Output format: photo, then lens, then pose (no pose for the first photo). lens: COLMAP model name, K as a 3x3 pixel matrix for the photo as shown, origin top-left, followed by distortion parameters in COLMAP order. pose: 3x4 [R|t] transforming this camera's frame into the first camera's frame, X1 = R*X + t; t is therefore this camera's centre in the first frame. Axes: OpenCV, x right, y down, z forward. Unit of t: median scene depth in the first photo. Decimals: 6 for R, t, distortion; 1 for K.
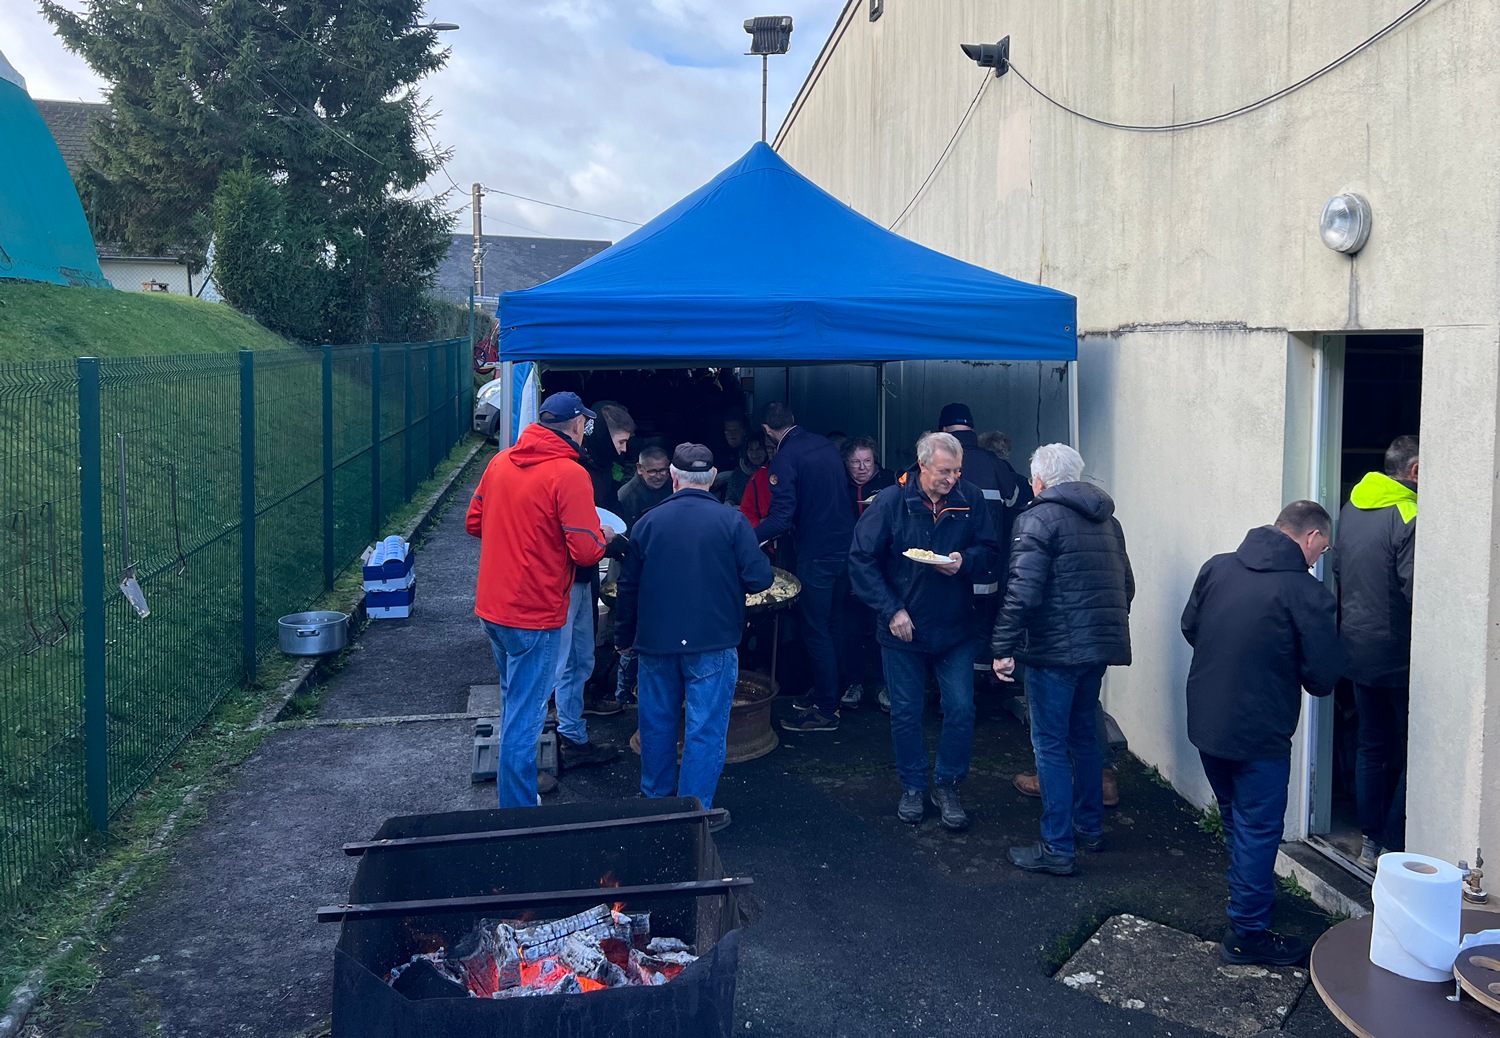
lens RADIAL K [[1122.3, 0, 815.0], [0, 1122.3, 423.5], [0, 0, 1]] dist [0.035770, -0.030574]
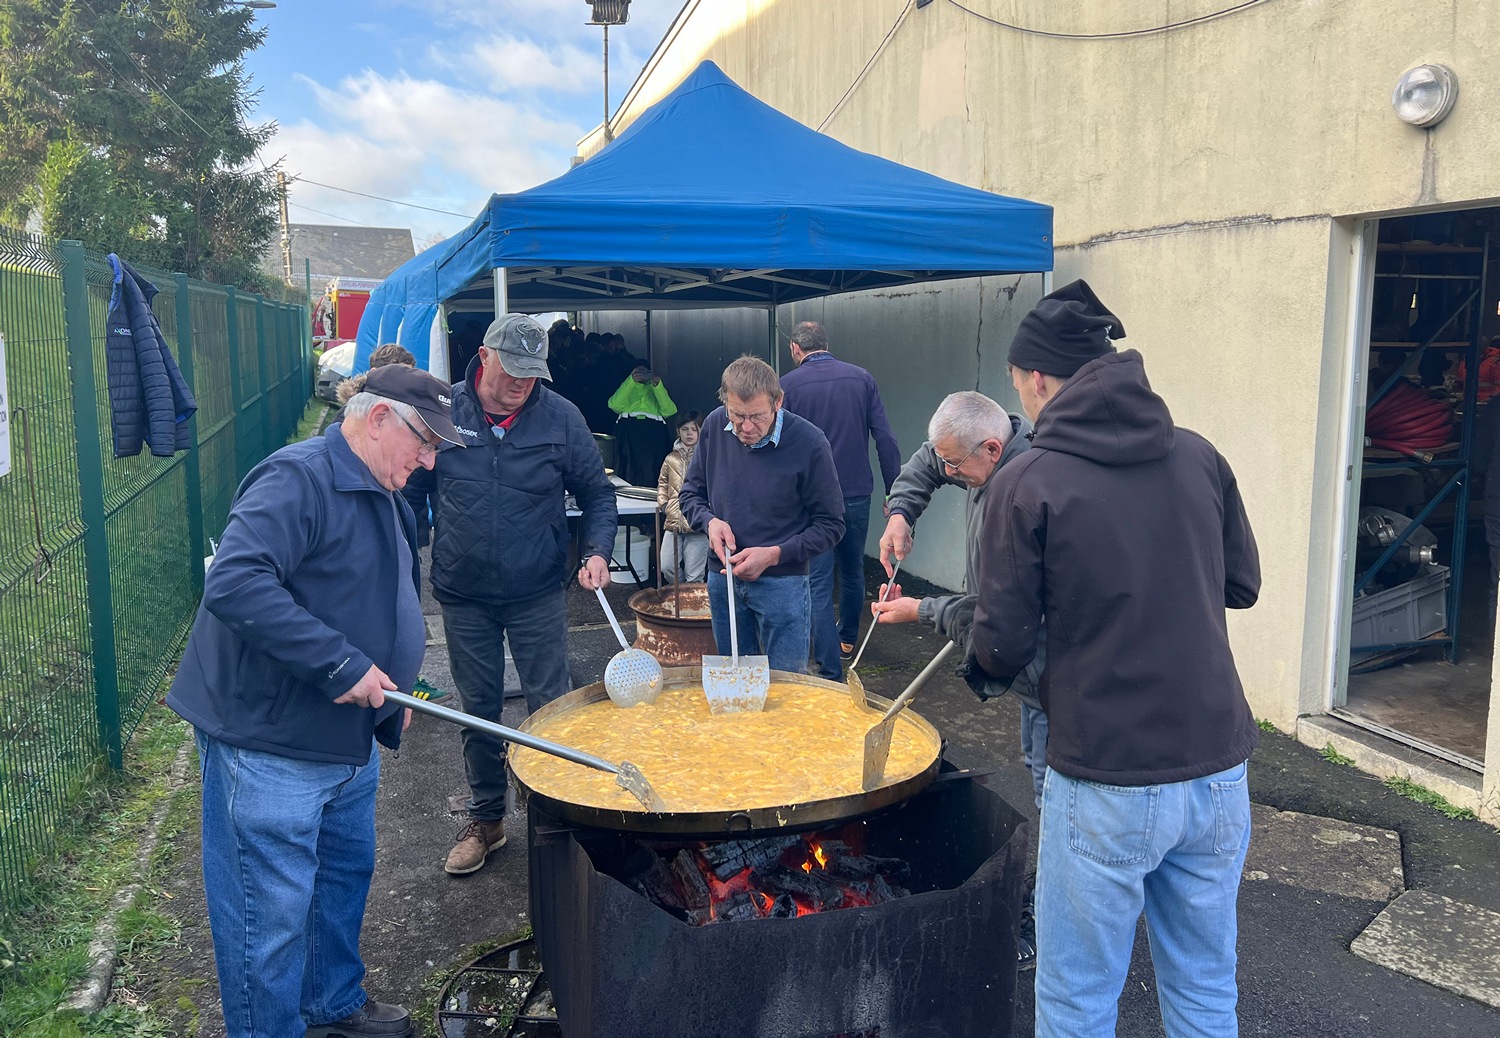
lens RADIAL K [[1004.0, 0, 730.7], [0, 1004.0, 462.4], [0, 0, 1]] dist [0.031522, -0.018922]
pose [[0.993808, -0.025480, 0.108149, -0.155919], [0.017635, 0.997184, 0.072884, 0.044170], [-0.109701, -0.070526, 0.991459, 0.109871]]
